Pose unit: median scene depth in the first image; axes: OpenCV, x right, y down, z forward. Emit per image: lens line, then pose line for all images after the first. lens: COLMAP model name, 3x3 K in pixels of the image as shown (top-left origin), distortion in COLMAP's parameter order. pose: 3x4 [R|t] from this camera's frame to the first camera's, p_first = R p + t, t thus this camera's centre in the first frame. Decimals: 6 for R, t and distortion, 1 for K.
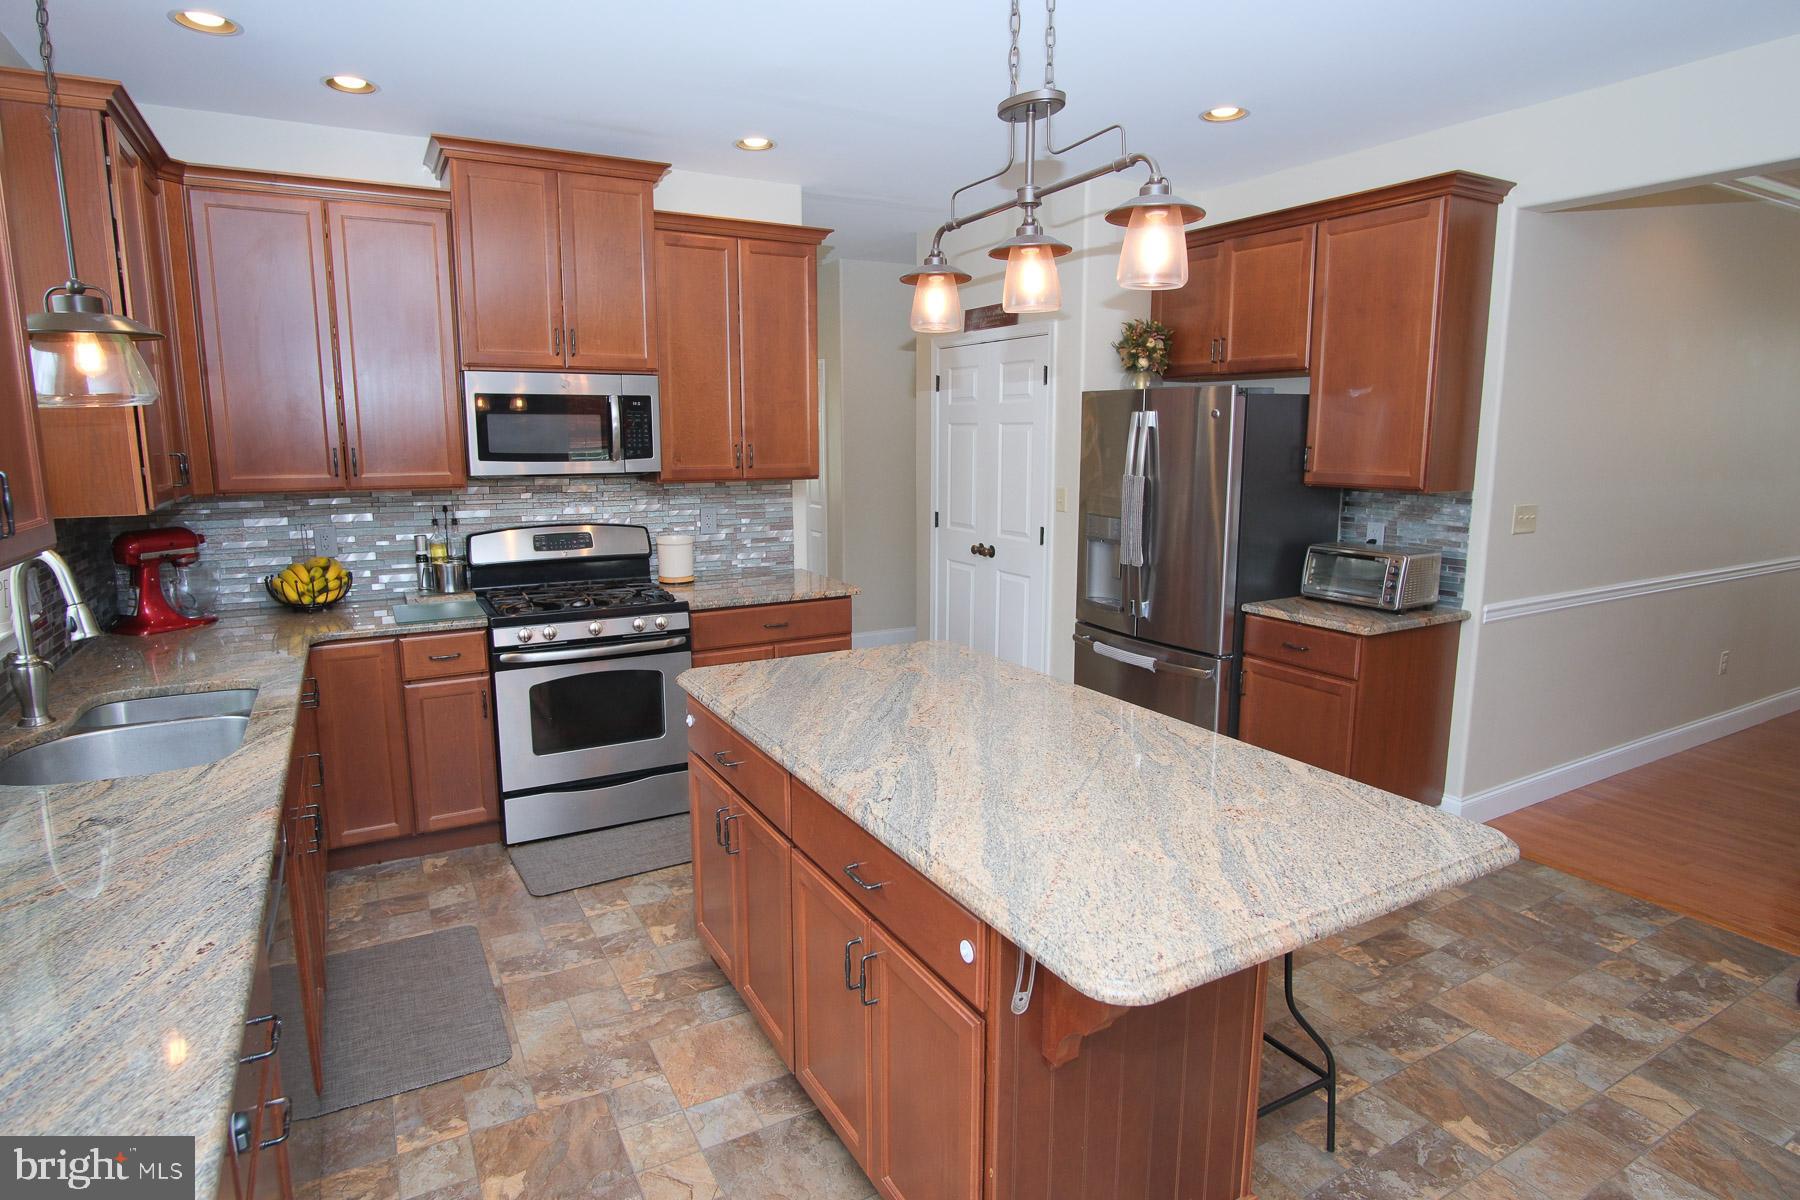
lens RADIAL K [[964.5, 0, 900.0], [0, 964.5, 600.0], [0, 0, 1]] dist [-0.018069, 0.000440]
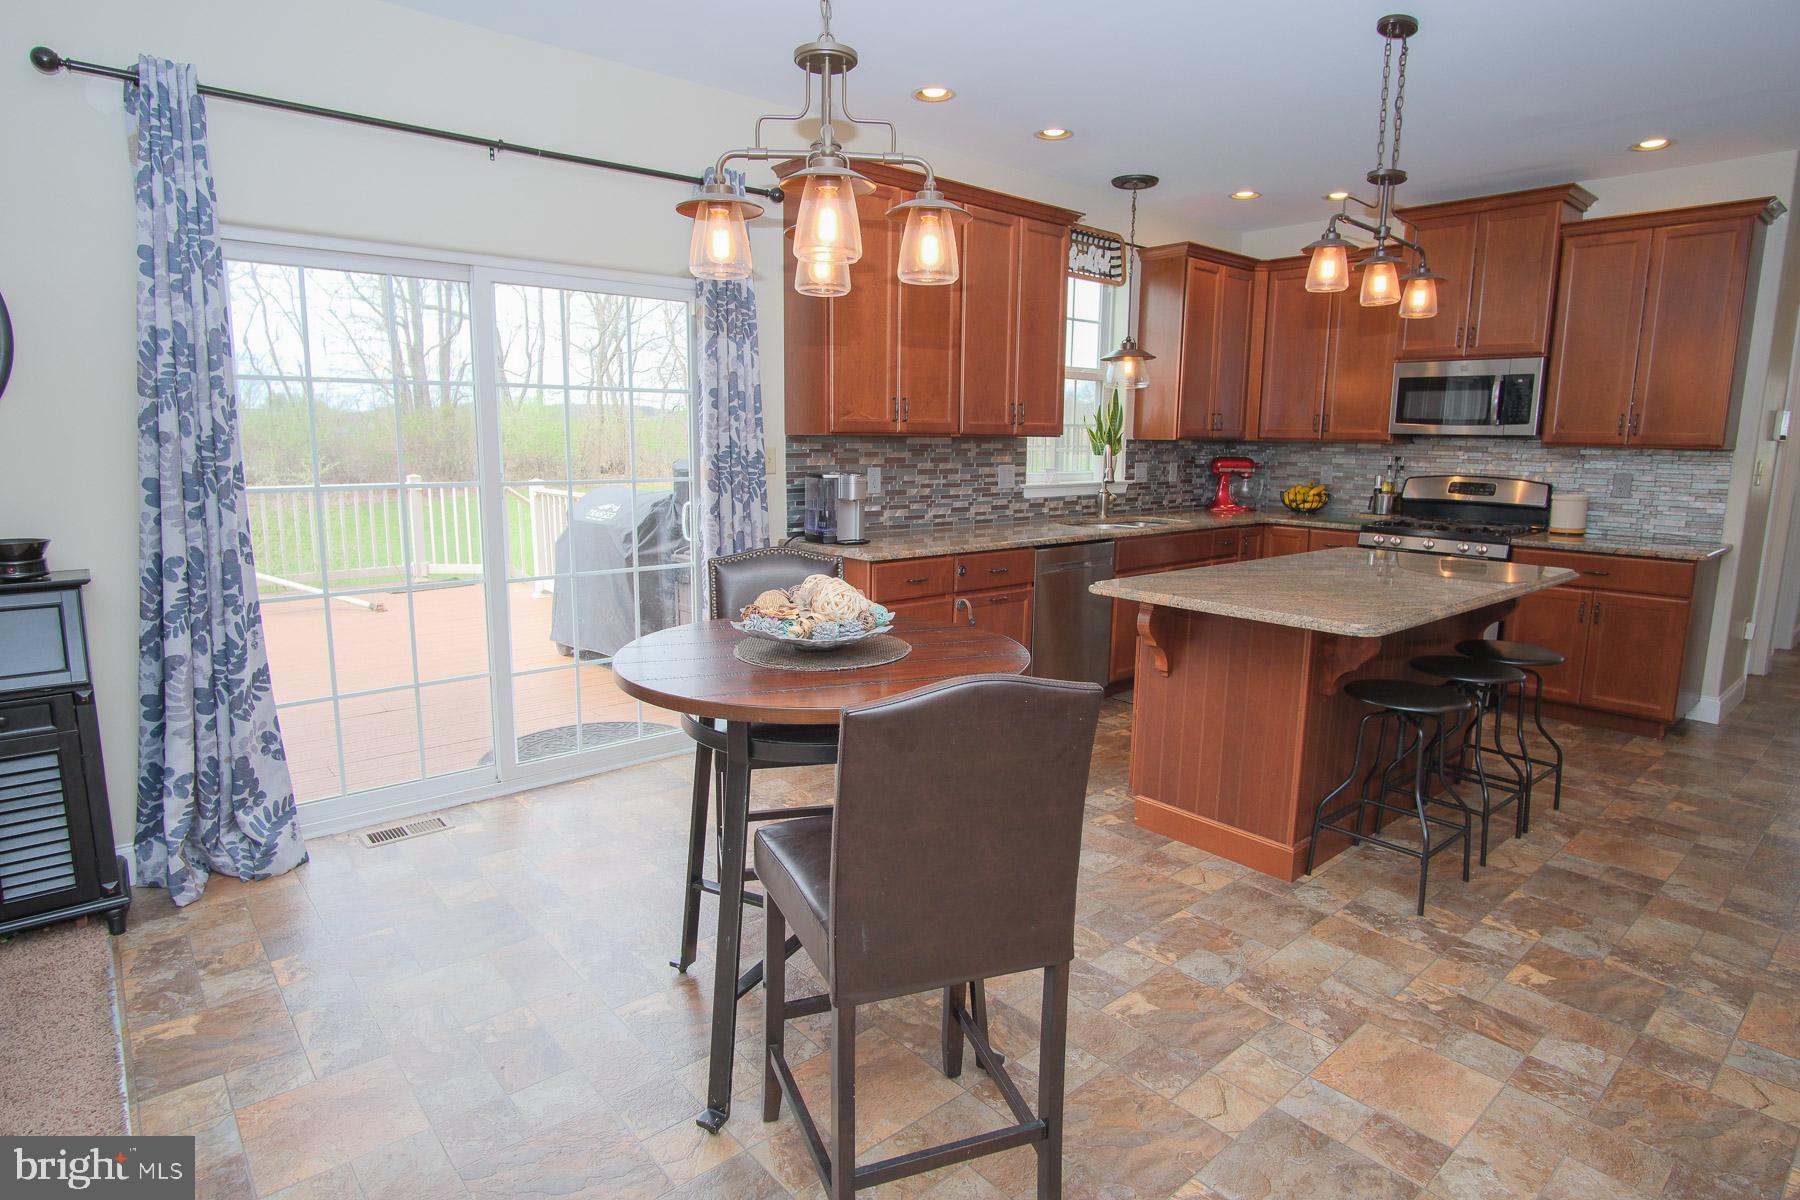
lens RADIAL K [[986.8, 0, 895.0], [0, 986.8, 595.1], [0, 0, 1]] dist [-0.029335, 0.011699]
pose [[0.199478, 0.161387, -0.966521, 0.855823], [-0.179301, 0.975703, 0.125915, 0.057242], [0.963358, 0.148181, 0.223568, -0.038954]]
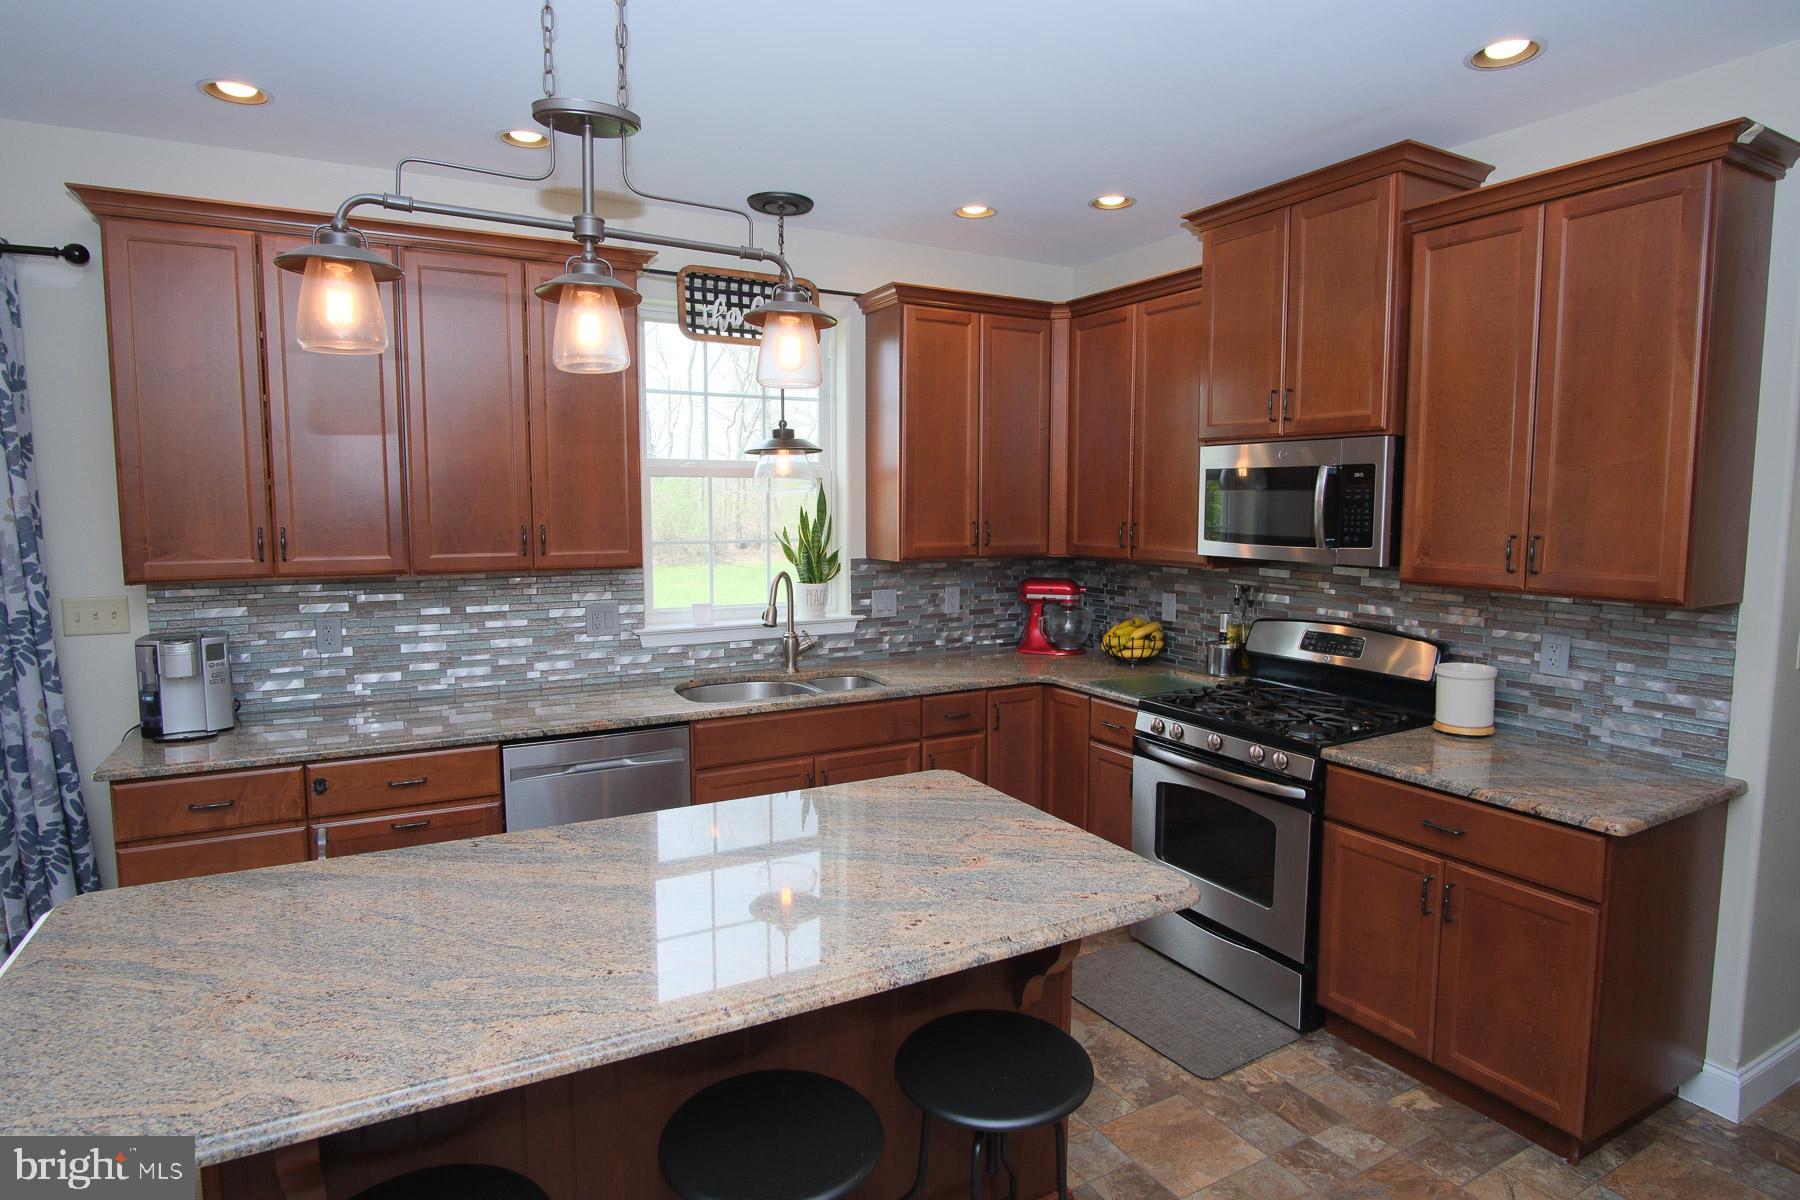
lens RADIAL K [[976.7, 0, 904.3], [0, 976.7, 595.9], [0, 0, 1]] dist [-0.027631, 0.011679]
pose [[-0.013919, 0.097512, -0.995137, 0.499006], [-0.172420, 0.980091, 0.098449, -0.126508], [0.984925, 0.172952, 0.003171, 0.671529]]
